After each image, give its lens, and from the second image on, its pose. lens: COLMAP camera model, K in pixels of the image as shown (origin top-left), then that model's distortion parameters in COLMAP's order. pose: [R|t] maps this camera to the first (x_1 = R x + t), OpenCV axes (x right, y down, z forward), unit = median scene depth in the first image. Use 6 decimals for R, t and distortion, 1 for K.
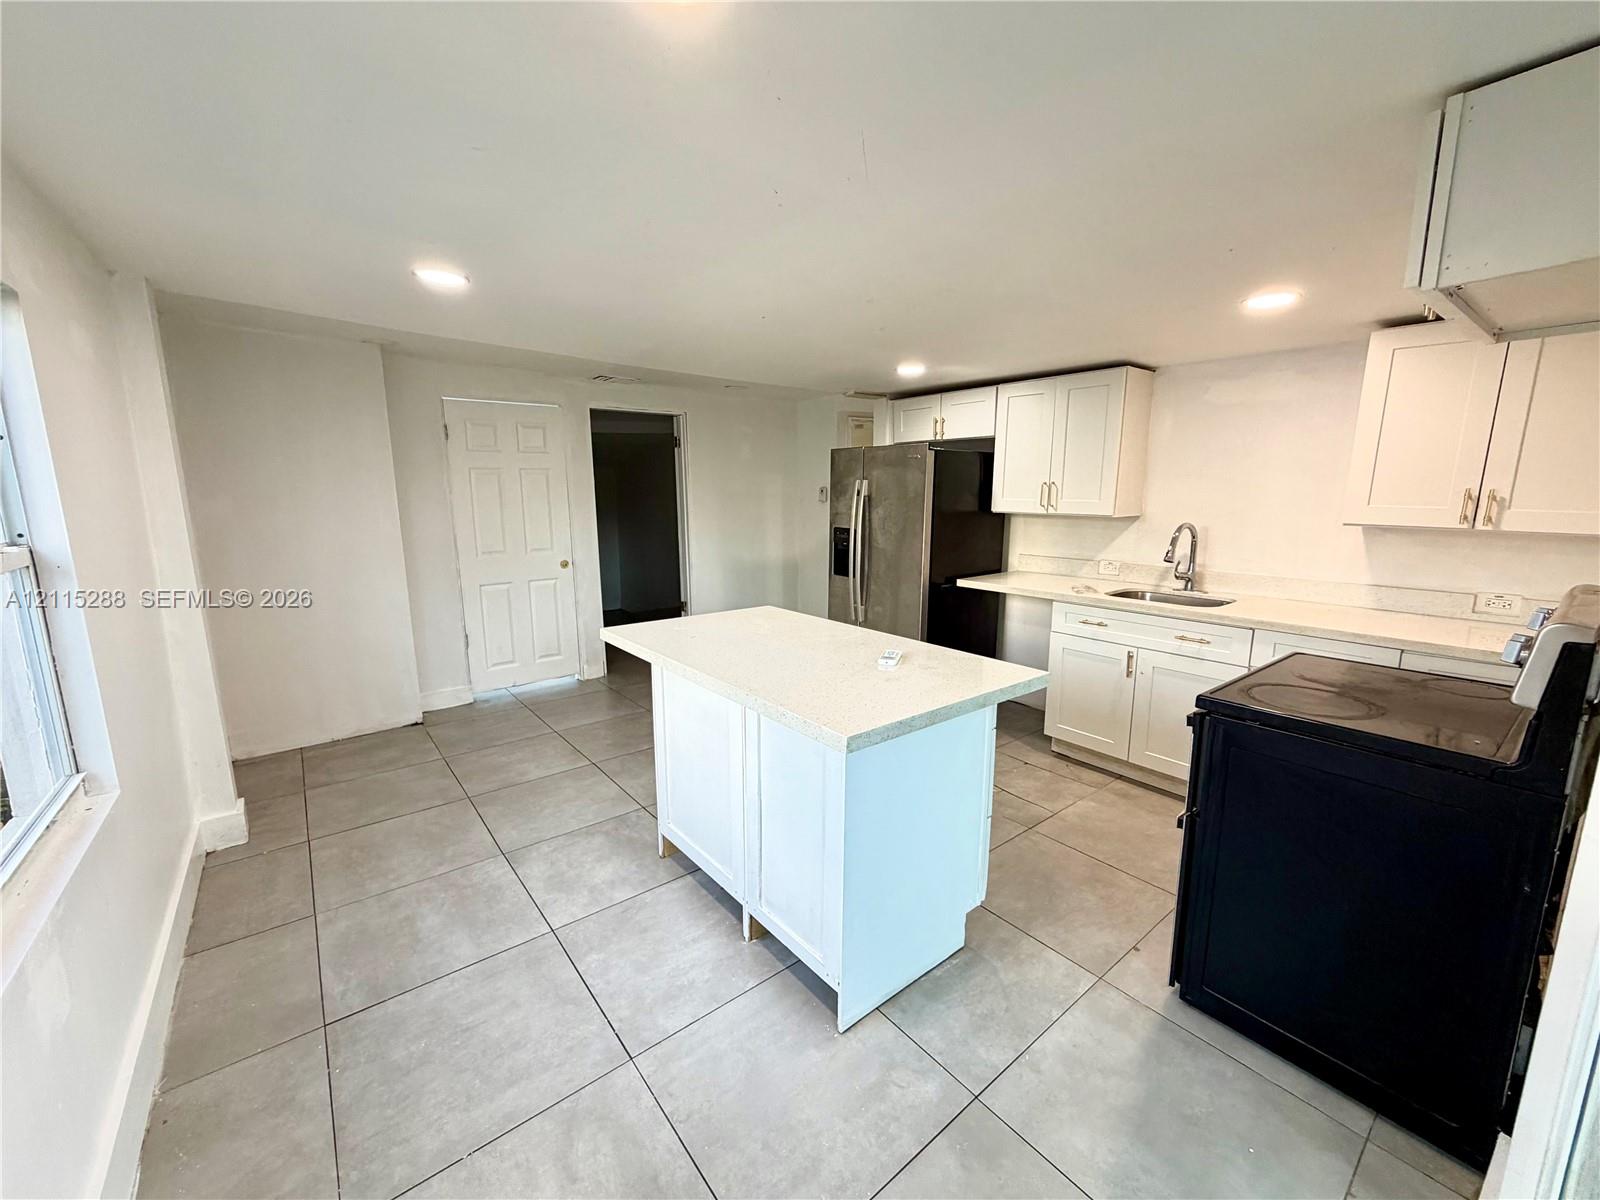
lens RADIAL K [[640.1, 0, 799.0], [0, 640.1, 602.0], [0, 0, 1]] dist [-0.003242, -0.000241]
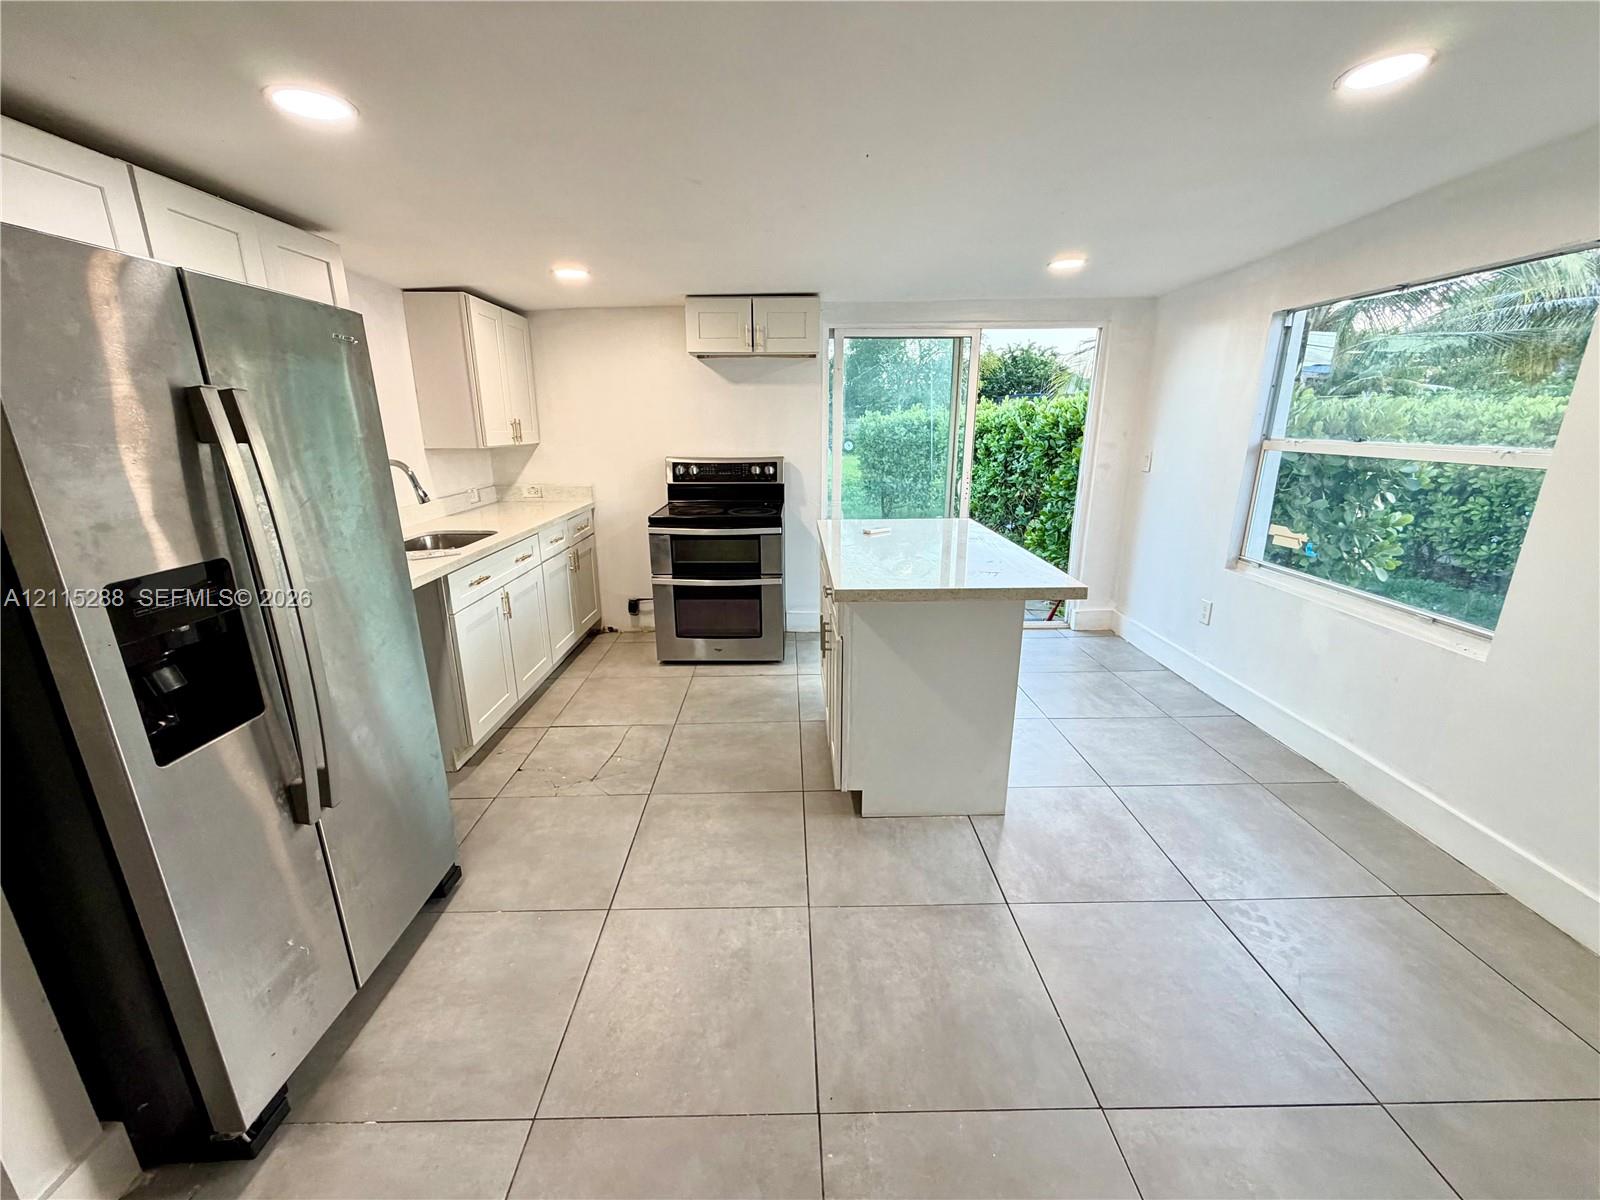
lens RADIAL K [[640.1, 0, 800.7], [0, 640.1, 603.6], [0, 0, 1]] dist [-0.003242, -0.000241]
pose [[-0.794115, -0.161691, 0.585865, -0.564971], [0.110871, 0.909246, 0.401222, -0.341950], [-0.597569, 0.383572, -0.704119, 2.031941]]
